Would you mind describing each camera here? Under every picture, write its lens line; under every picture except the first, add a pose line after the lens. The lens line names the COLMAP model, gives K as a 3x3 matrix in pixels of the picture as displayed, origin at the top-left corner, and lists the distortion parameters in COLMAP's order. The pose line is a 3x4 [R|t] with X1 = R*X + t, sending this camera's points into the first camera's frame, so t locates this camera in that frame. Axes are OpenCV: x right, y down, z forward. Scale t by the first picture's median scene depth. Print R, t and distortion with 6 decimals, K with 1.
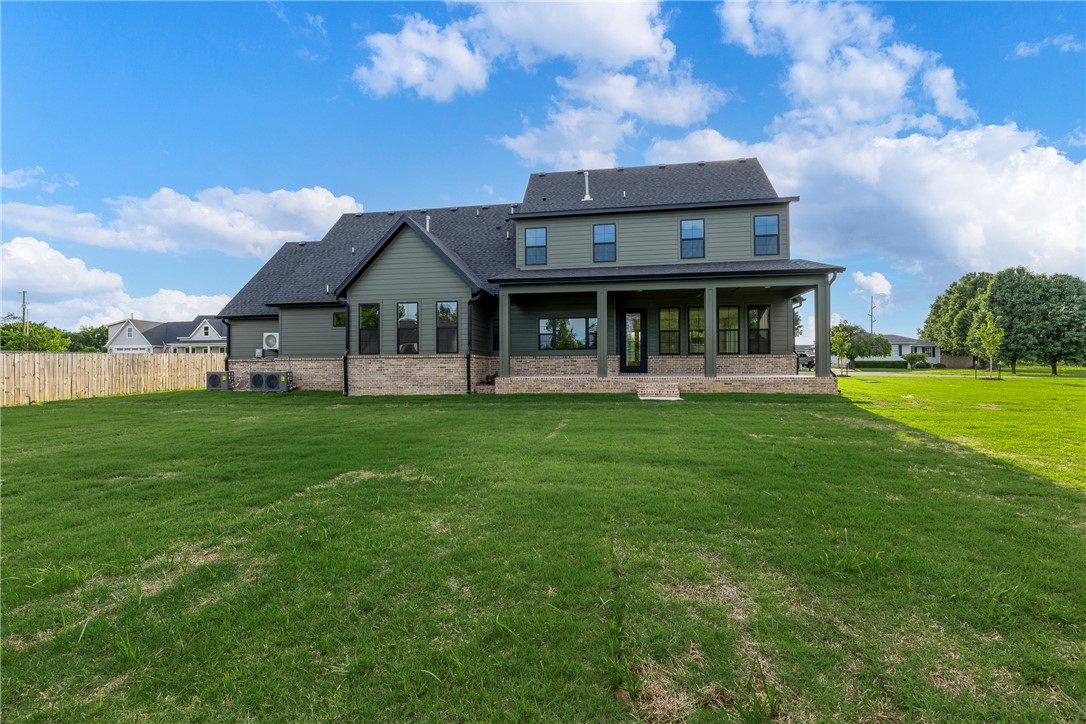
lens RADIAL K [[431.9, 0, 530.3], [0, 431.9, 339.8], [0, 0, 1]] dist [0.000162, 0.000128]
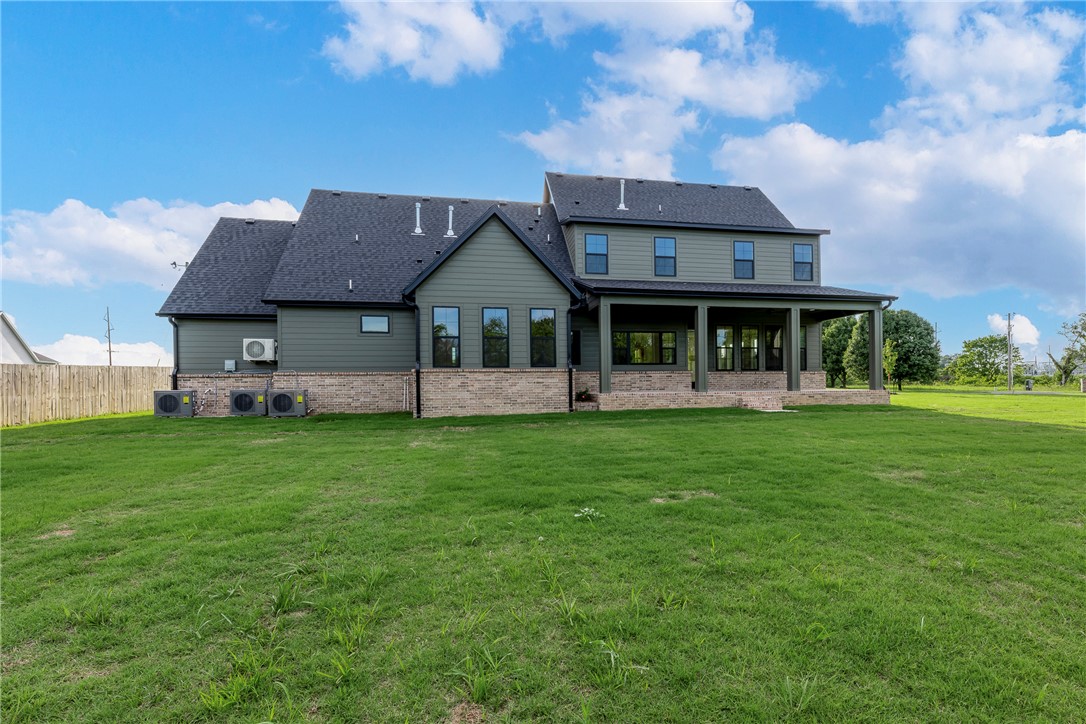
lens RADIAL K [[483.4, 0, 543.0], [0, 483.4, 362.0], [0, 0, 1]] dist [-0.000545, -0.000664]
pose [[0.945315, 0.012801, 0.325906, -0.472046], [-0.015769, 0.999855, 0.006467, 0.013248], [-0.325776, -0.011253, 0.945380, 0.052357]]
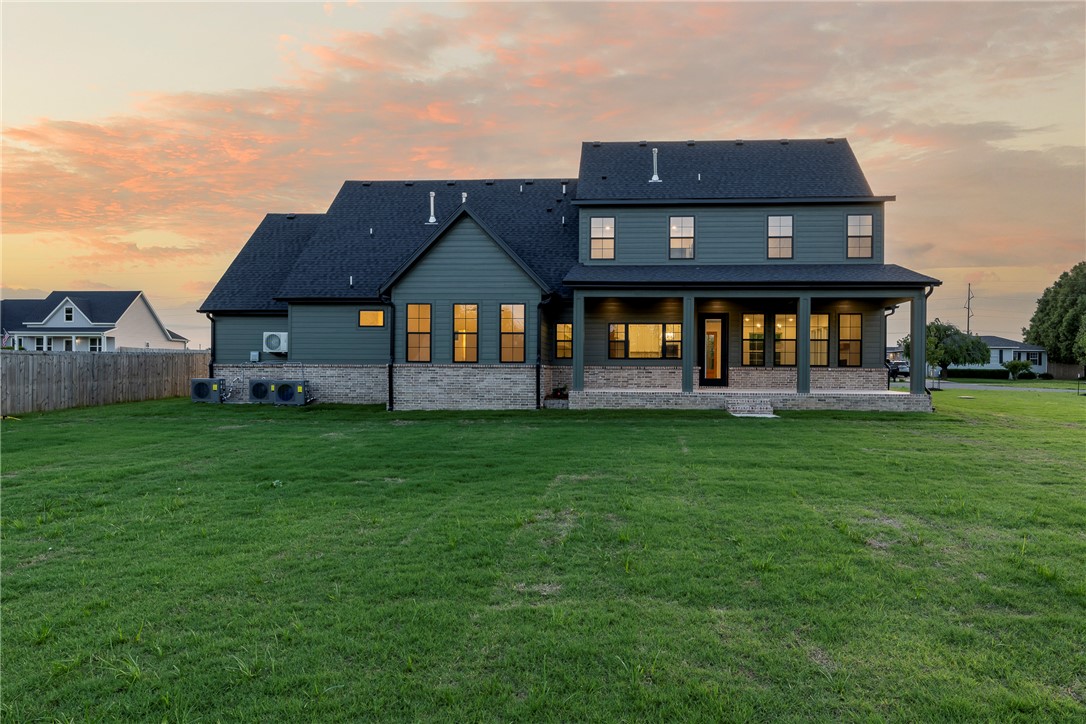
lens RADIAL K [[605.5, 0, 567.4], [0, 605.5, 333.1], [0, 0, 1]] dist [-0.000922, -0.001220]
pose [[0.996370, 0.016847, 0.083439, -0.167973], [-0.017097, 0.999851, 0.002293, -0.030896], [-0.083388, -0.003711, 0.996510, -0.216757]]
